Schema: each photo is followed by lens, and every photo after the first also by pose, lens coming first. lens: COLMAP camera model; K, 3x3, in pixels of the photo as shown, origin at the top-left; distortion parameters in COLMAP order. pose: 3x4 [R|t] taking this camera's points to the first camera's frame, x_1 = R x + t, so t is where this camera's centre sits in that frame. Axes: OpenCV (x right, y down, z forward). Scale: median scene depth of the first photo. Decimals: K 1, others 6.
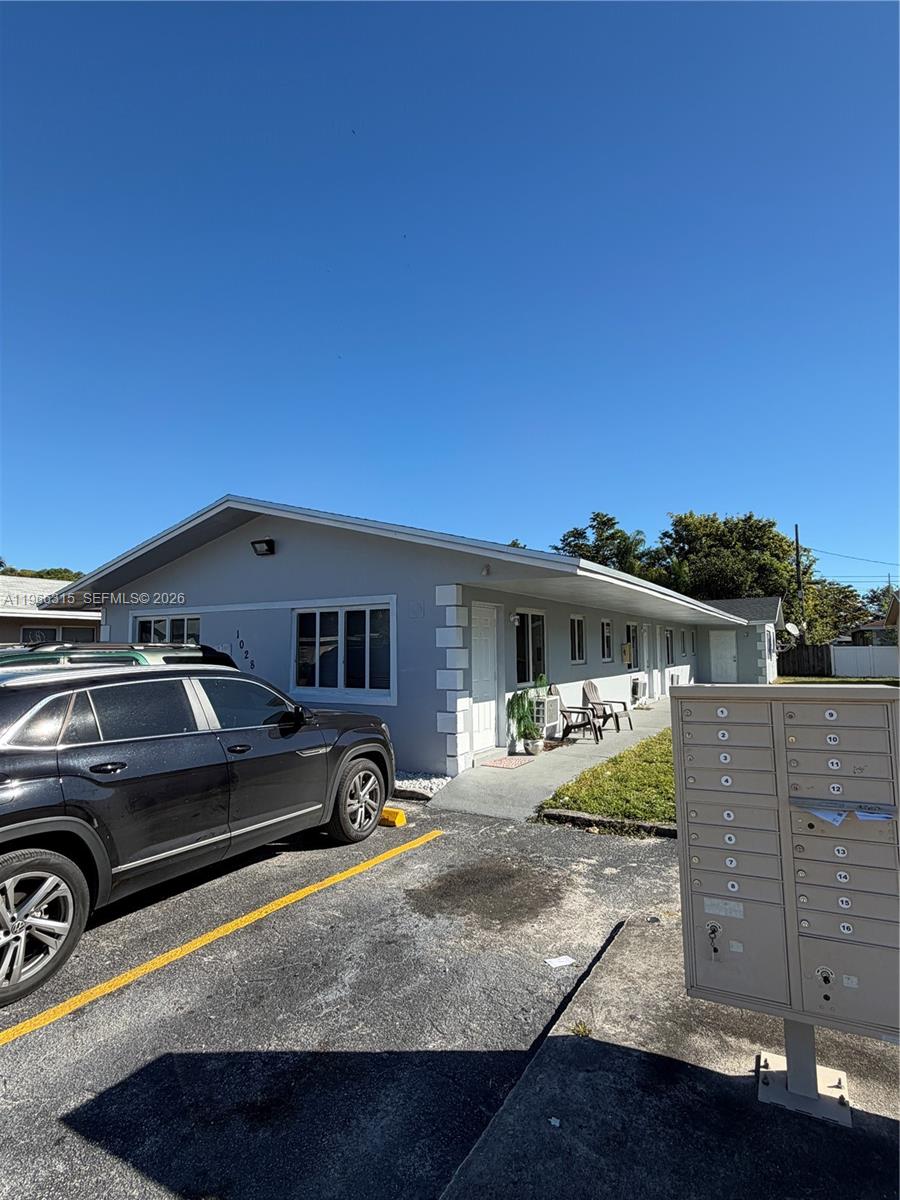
lens RADIAL K [[620.9, 0, 449.3], [0, 620.9, 596.0], [0, 0, 1]] dist [-0.016704, -0.000196]
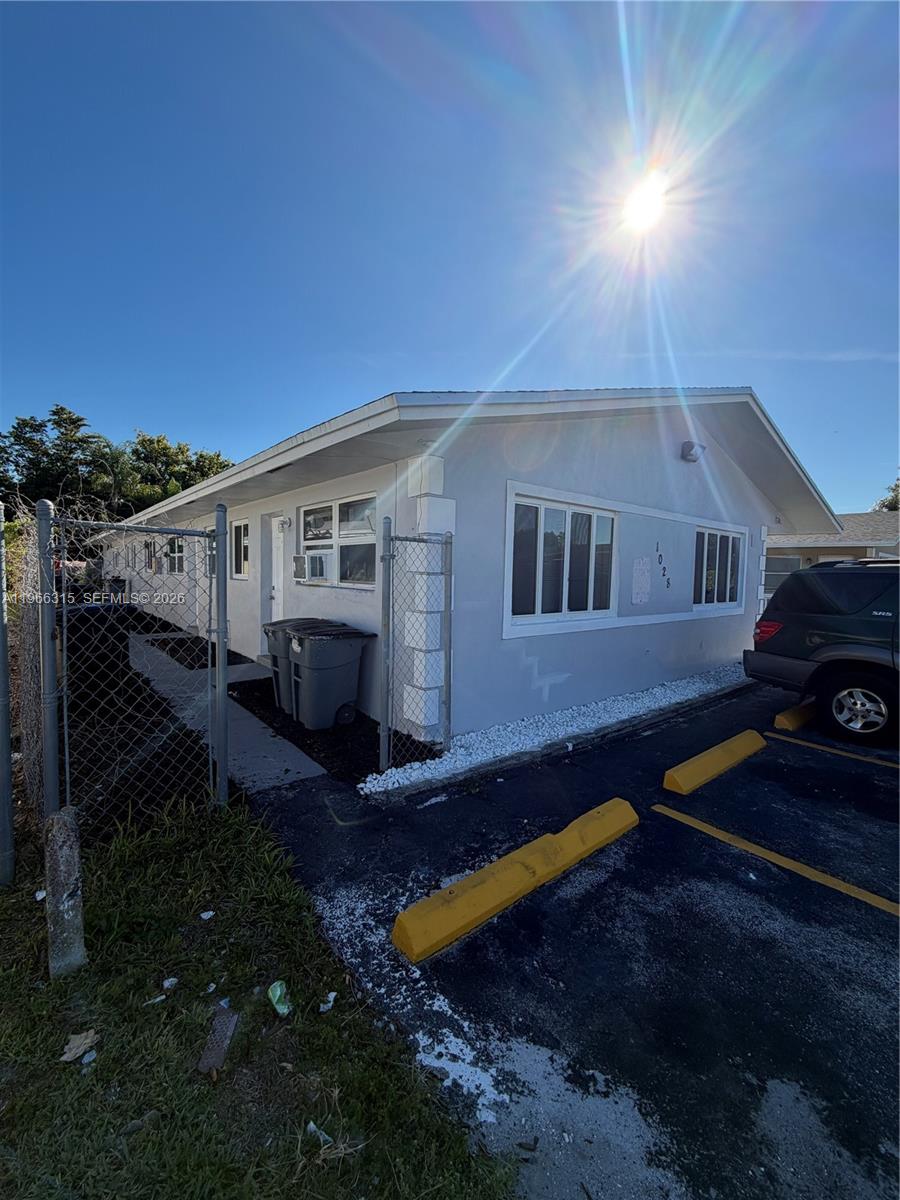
lens RADIAL K [[484.3, 0, 447.6], [0, 484.3, 596.9], [0, 0, 1]] dist [-0.001189, -0.000079]
pose [[0.327336, -0.045285, 0.943822, -0.820006], [-0.083557, 0.993551, 0.076650, 0.104049], [-0.941207, -0.103953, 0.321441, 1.027176]]
